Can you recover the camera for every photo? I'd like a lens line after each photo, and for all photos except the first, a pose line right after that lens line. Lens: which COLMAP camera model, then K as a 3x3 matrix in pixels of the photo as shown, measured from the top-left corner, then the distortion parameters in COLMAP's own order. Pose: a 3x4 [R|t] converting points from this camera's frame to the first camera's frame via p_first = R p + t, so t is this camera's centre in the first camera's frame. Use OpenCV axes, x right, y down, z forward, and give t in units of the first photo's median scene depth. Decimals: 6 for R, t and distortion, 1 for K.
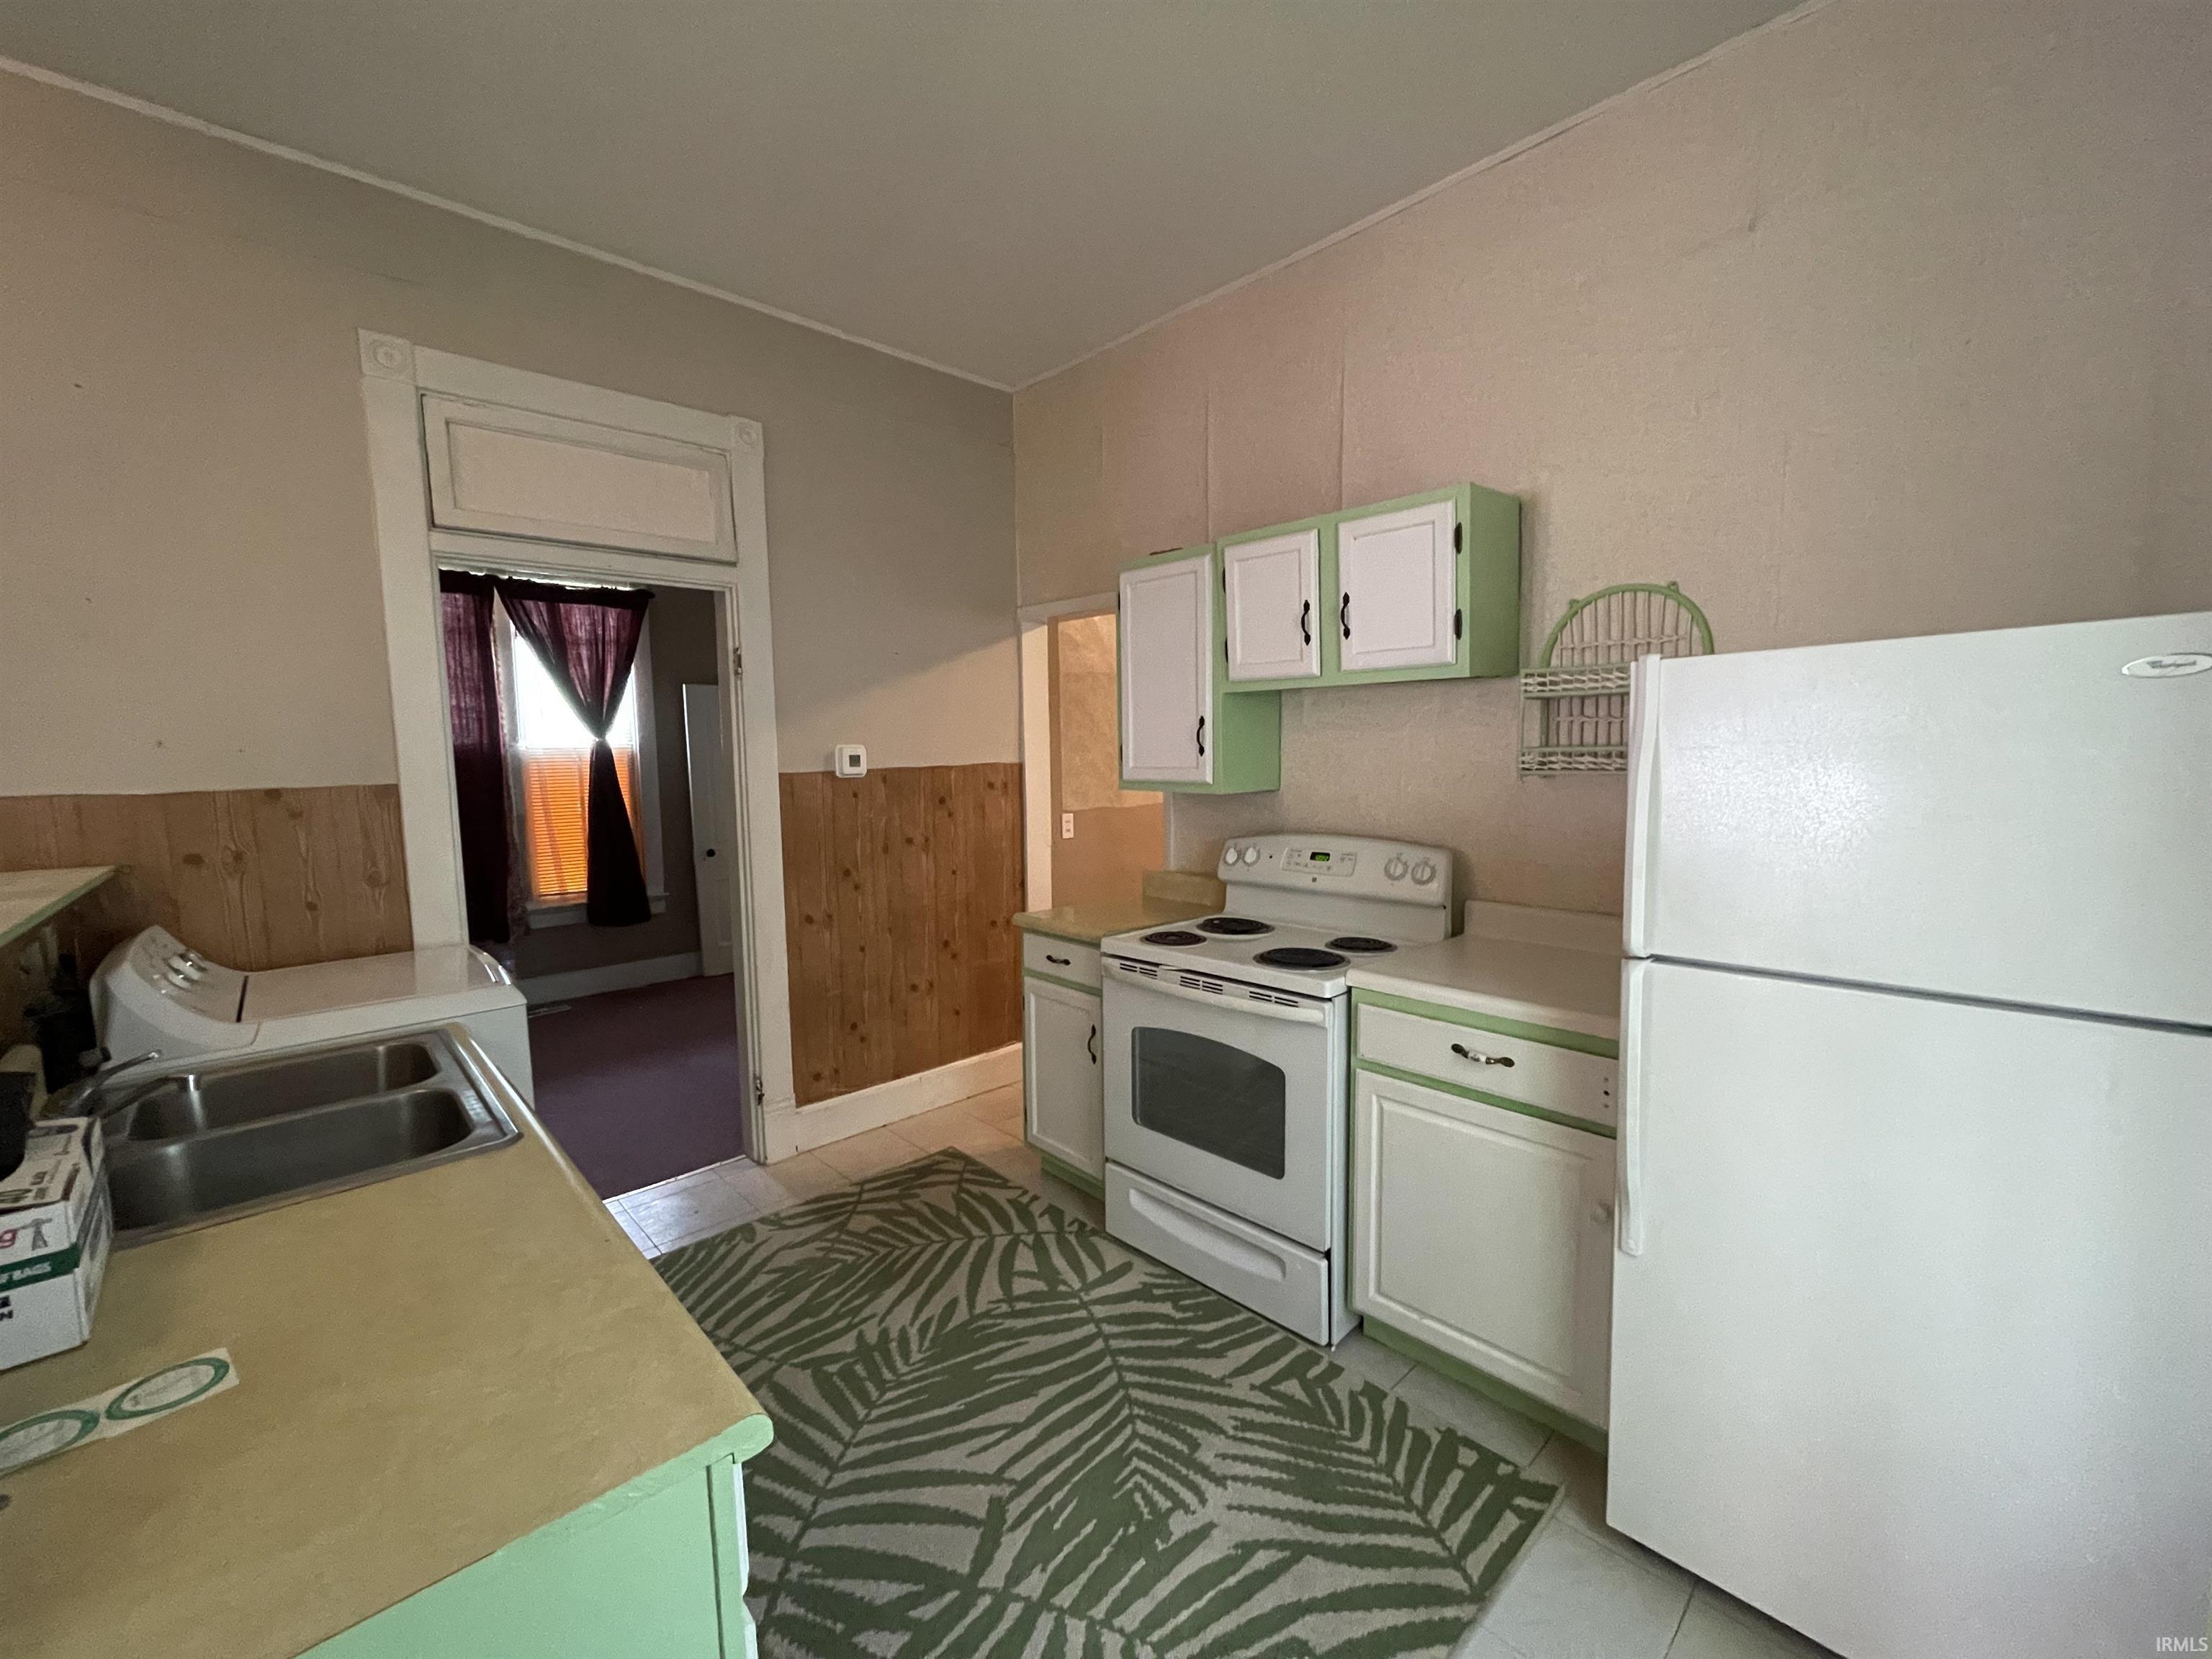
lens RADIAL K [[895.9, 0, 1106.0], [0, 895.9, 829.5], [0, 0, 1]] dist [-0.002071, 0.000166]
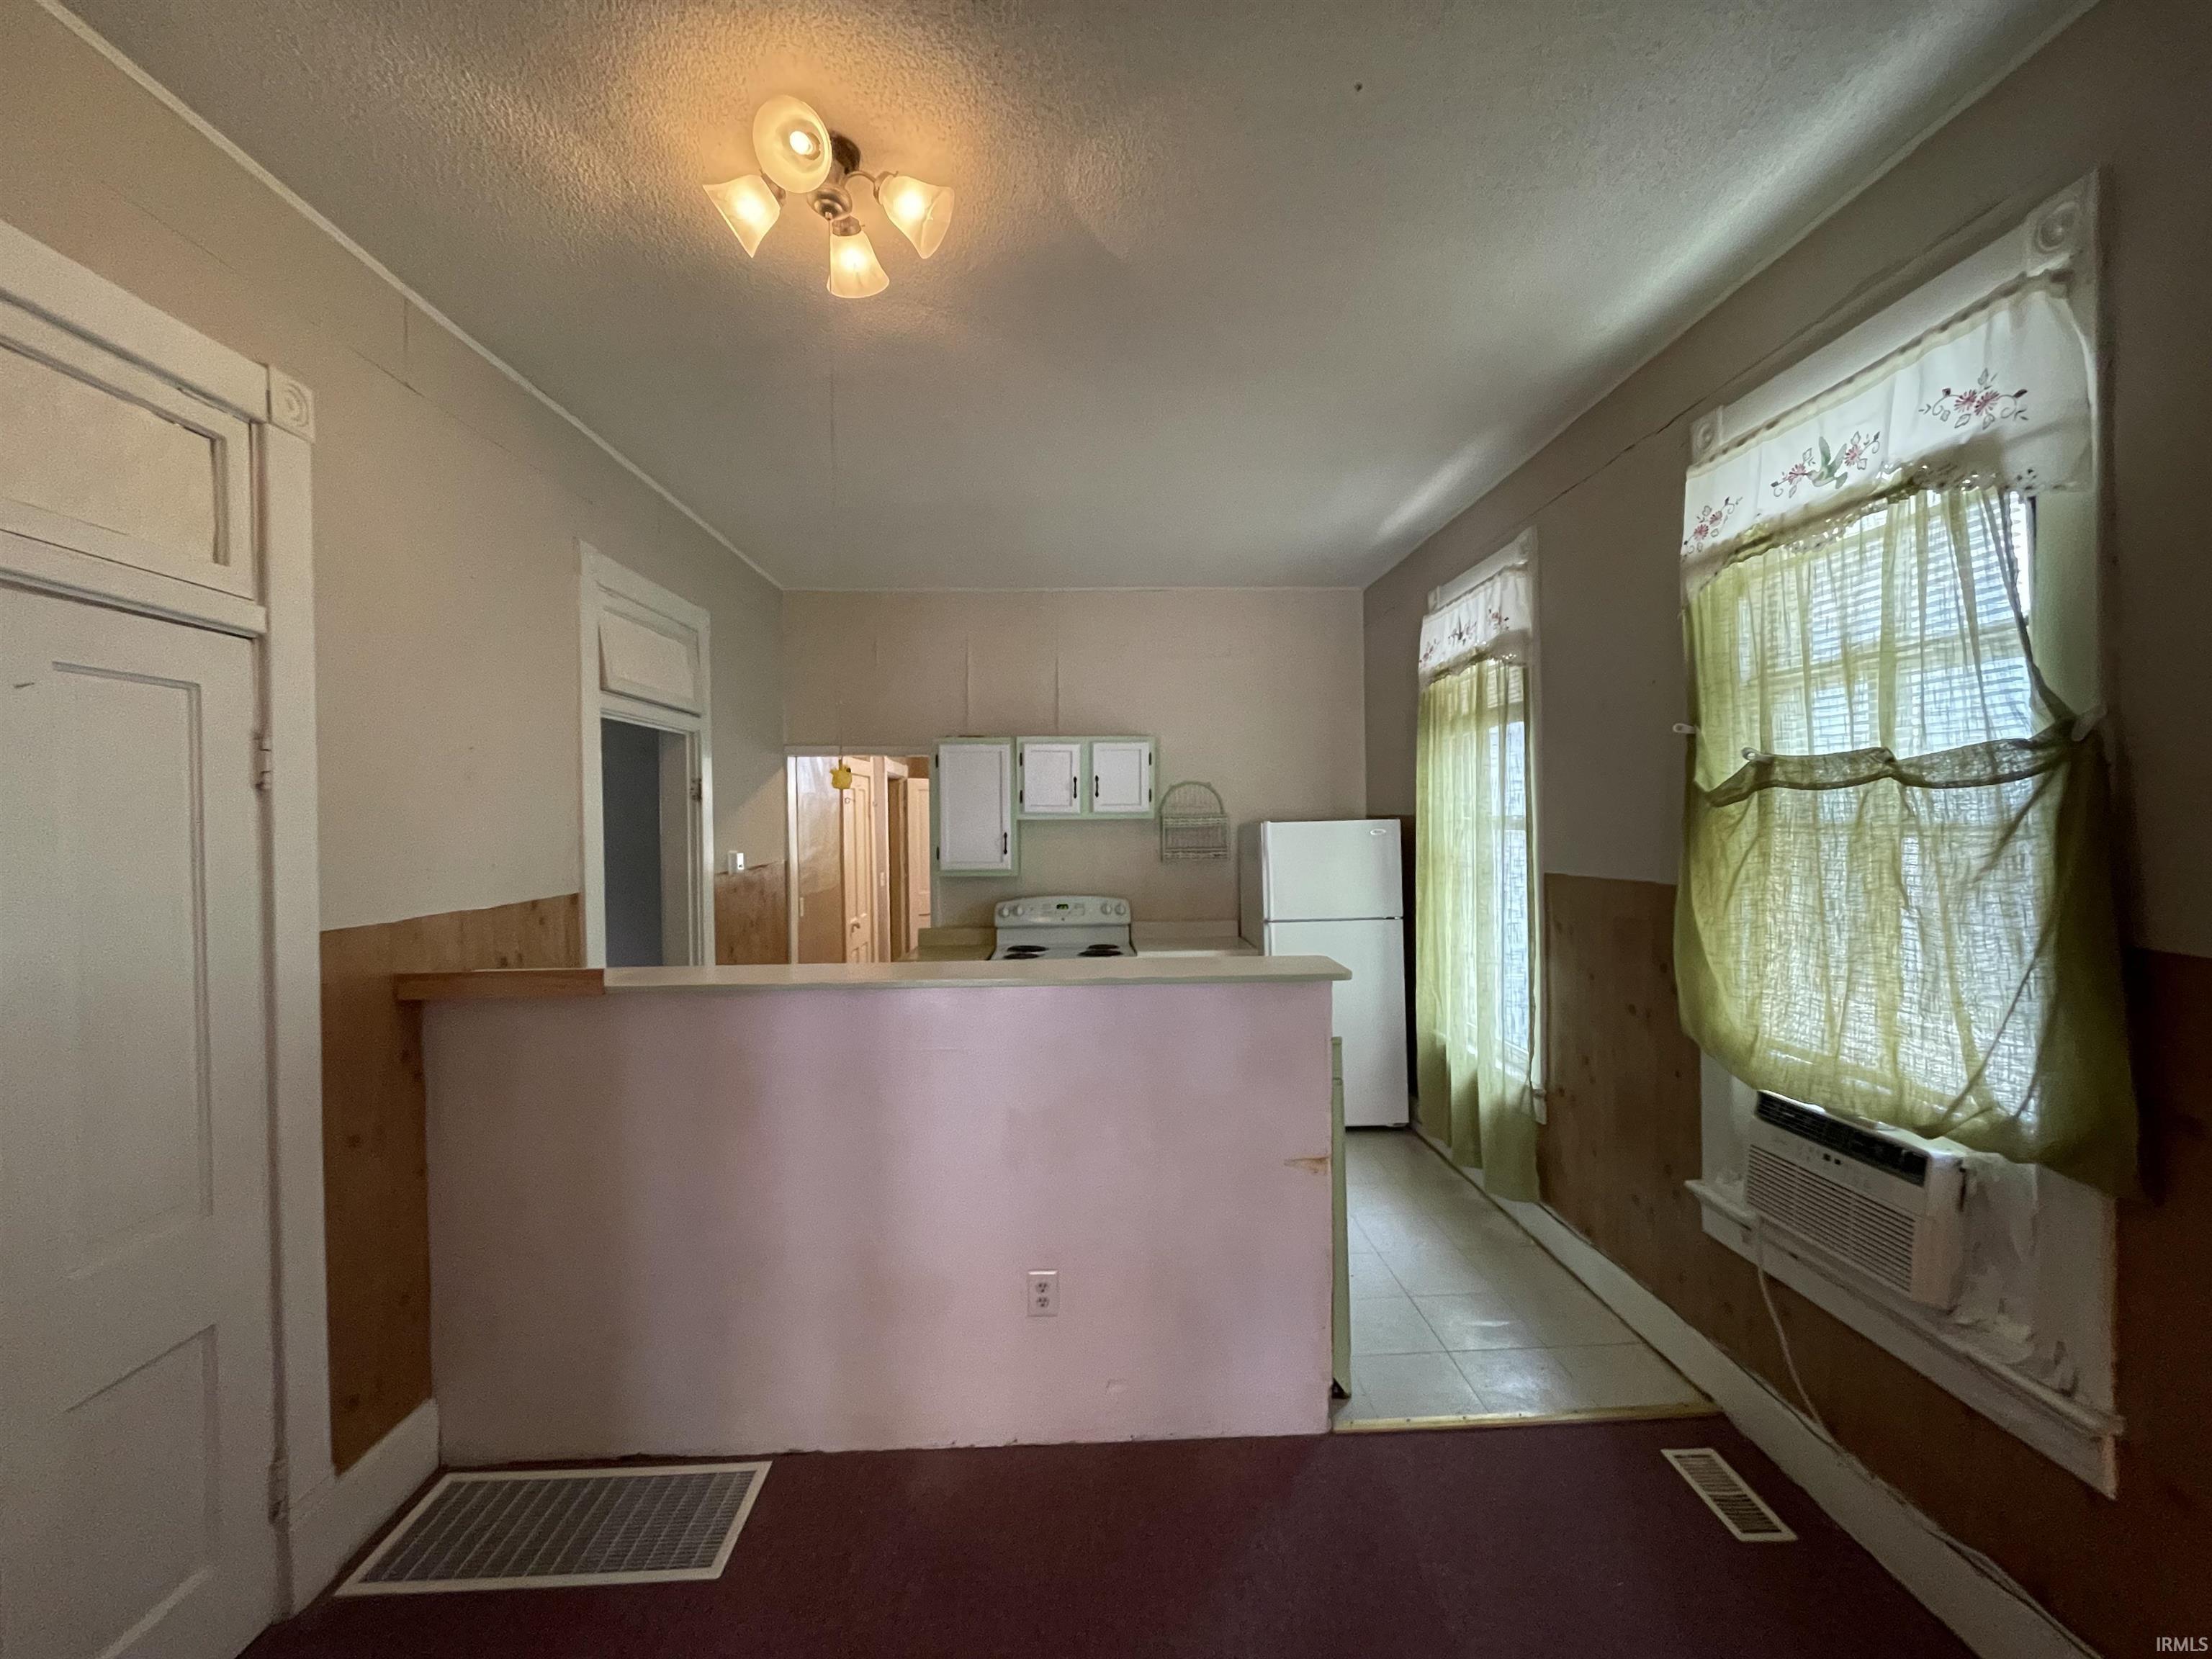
lens RADIAL K [[895.9, 0, 1106.0], [0, 895.9, 829.5], [0, 0, 1]] dist [-0.002071, 0.000166]
pose [[0.661190, -0.000192, 0.750218, -1.231876], [0.068095, 0.995888, -0.059759, -0.014159], [-0.747122, 0.090598, 0.658484, -0.356614]]
